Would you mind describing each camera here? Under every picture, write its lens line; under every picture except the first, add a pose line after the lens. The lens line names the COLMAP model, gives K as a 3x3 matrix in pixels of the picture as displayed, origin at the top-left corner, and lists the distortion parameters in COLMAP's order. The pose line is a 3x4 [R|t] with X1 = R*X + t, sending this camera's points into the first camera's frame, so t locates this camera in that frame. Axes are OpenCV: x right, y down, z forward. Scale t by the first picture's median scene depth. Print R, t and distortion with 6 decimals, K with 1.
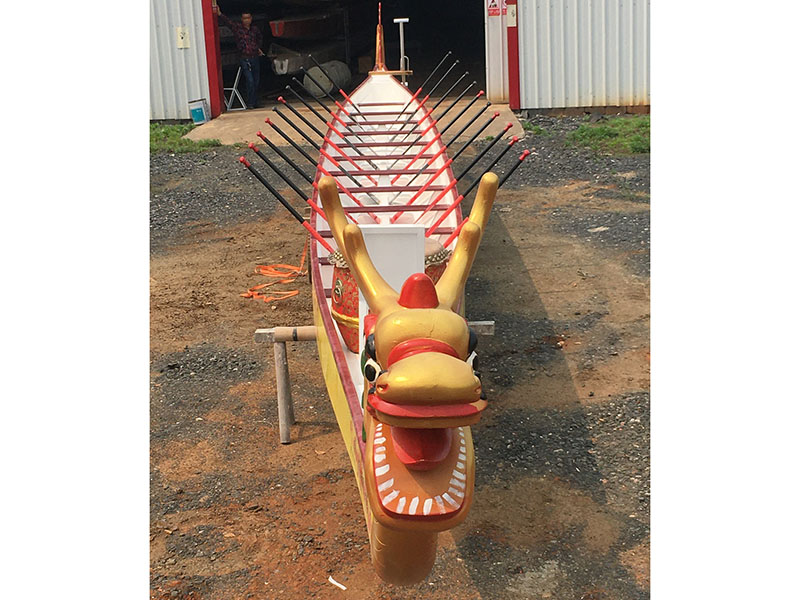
lens RADIAL K [[1320.0, 0, 410.7], [0, 1320.0, 278.0], [0, 0, 1]] dist [0.022641, 0.000000]
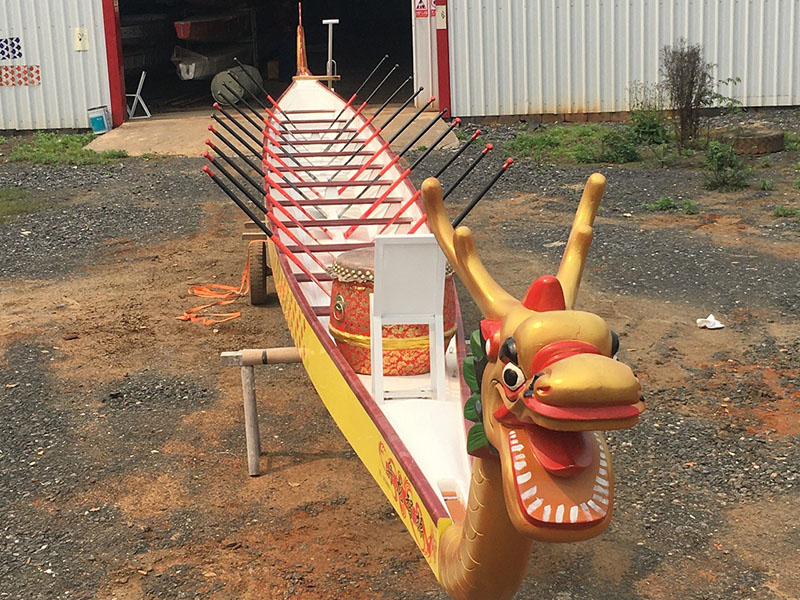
lens RADIAL K [[1442.3, 0, 412.4], [0, 1442.3, 258.7], [0, 0, 1]] dist [0.031306, 0.000000]
pose [[0.997041, -0.007848, 0.076465, -0.043192], [0.010173, 0.999496, -0.030066, 0.003713], [-0.076191, 0.030755, 0.996619, -0.012992]]
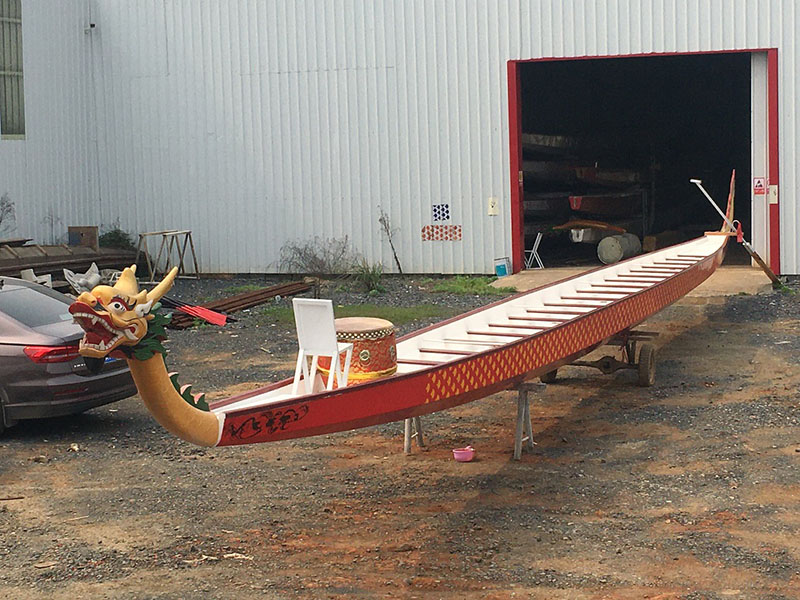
lens RADIAL K [[1595.1, 0, 396.2], [0, 1595.1, 293.8], [0, 0, 1]] dist [0.023585, 0.000000]
pose [[0.971255, 0.039738, -0.234703, 0.165161], [-0.073195, 0.988055, -0.135609, 0.193199], [0.226510, 0.148890, 0.962562, -0.778643]]
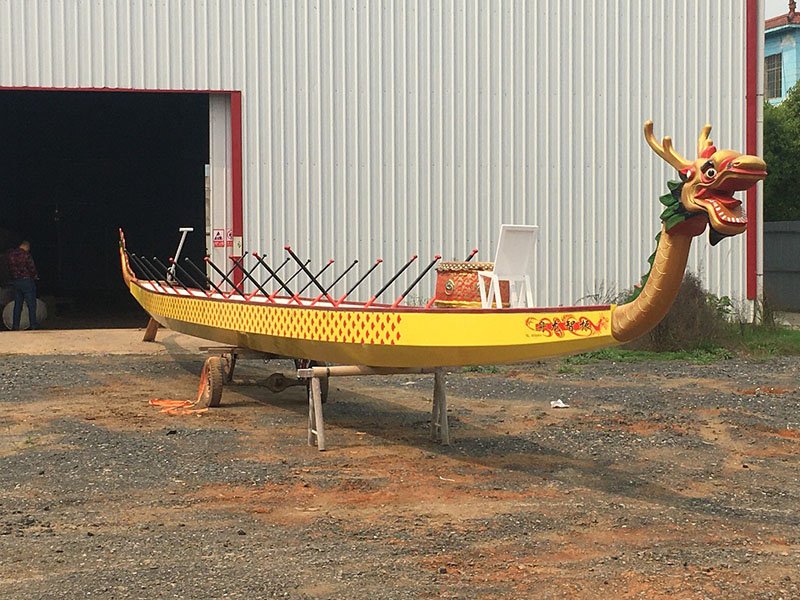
lens RADIAL K [[1545.3, 0, 400.5], [0, 1545.3, 302.8], [0, 0, 1]] dist [0.021127, 0.000000]
pose [[0.947246, 0.026611, 0.319400, -0.378372], [0.043625, 0.976568, -0.210743, 0.224481], [-0.317524, 0.213559, 0.923889, -0.380282]]
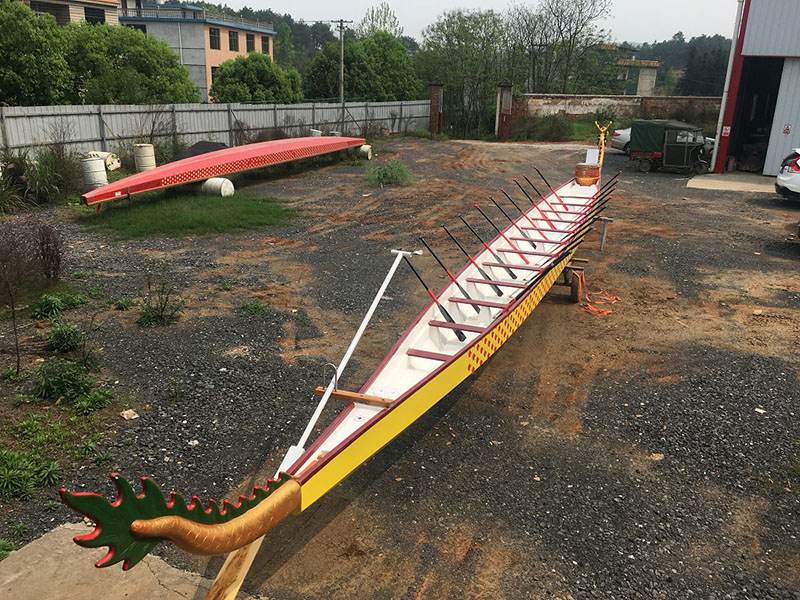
lens RADIAL K [[681.7, 0, 399.2], [0, 681.7, 306.2], [0, 0, 1]] dist [0.053730, -0.079761]
pose [[-0.919649, -0.094025, 0.381321, -0.218047], [0.114987, 0.863912, 0.490340, -0.504475], [-0.375532, 0.494788, -0.783684, 1.931125]]
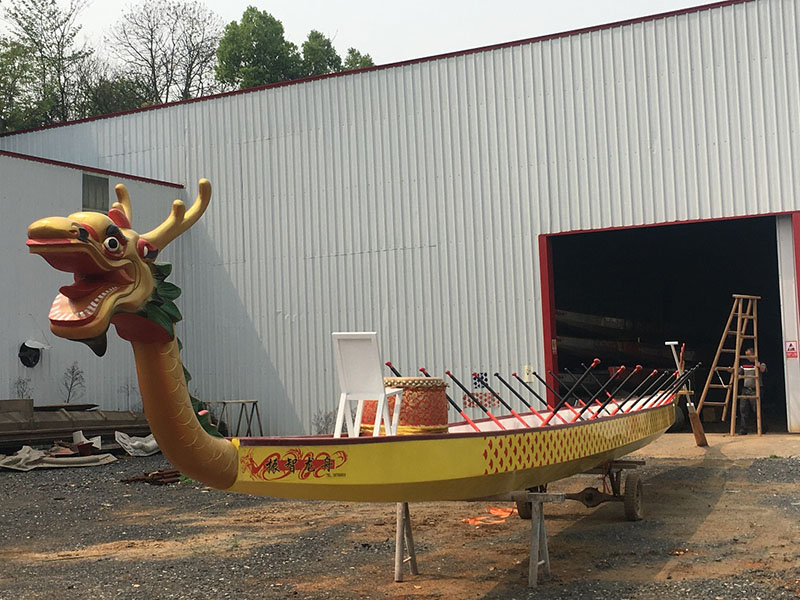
lens RADIAL K [[1150.3, 0, 402.1], [0, 1150.3, 280.5], [0, 0, 1]] dist [0.058779, 0.000000]
pose [[0.930368, -0.015207, -0.366311, 0.225508], [-0.099414, 0.951243, -0.291983, 0.122862], [0.352890, 0.308068, 0.883494, -0.047028]]
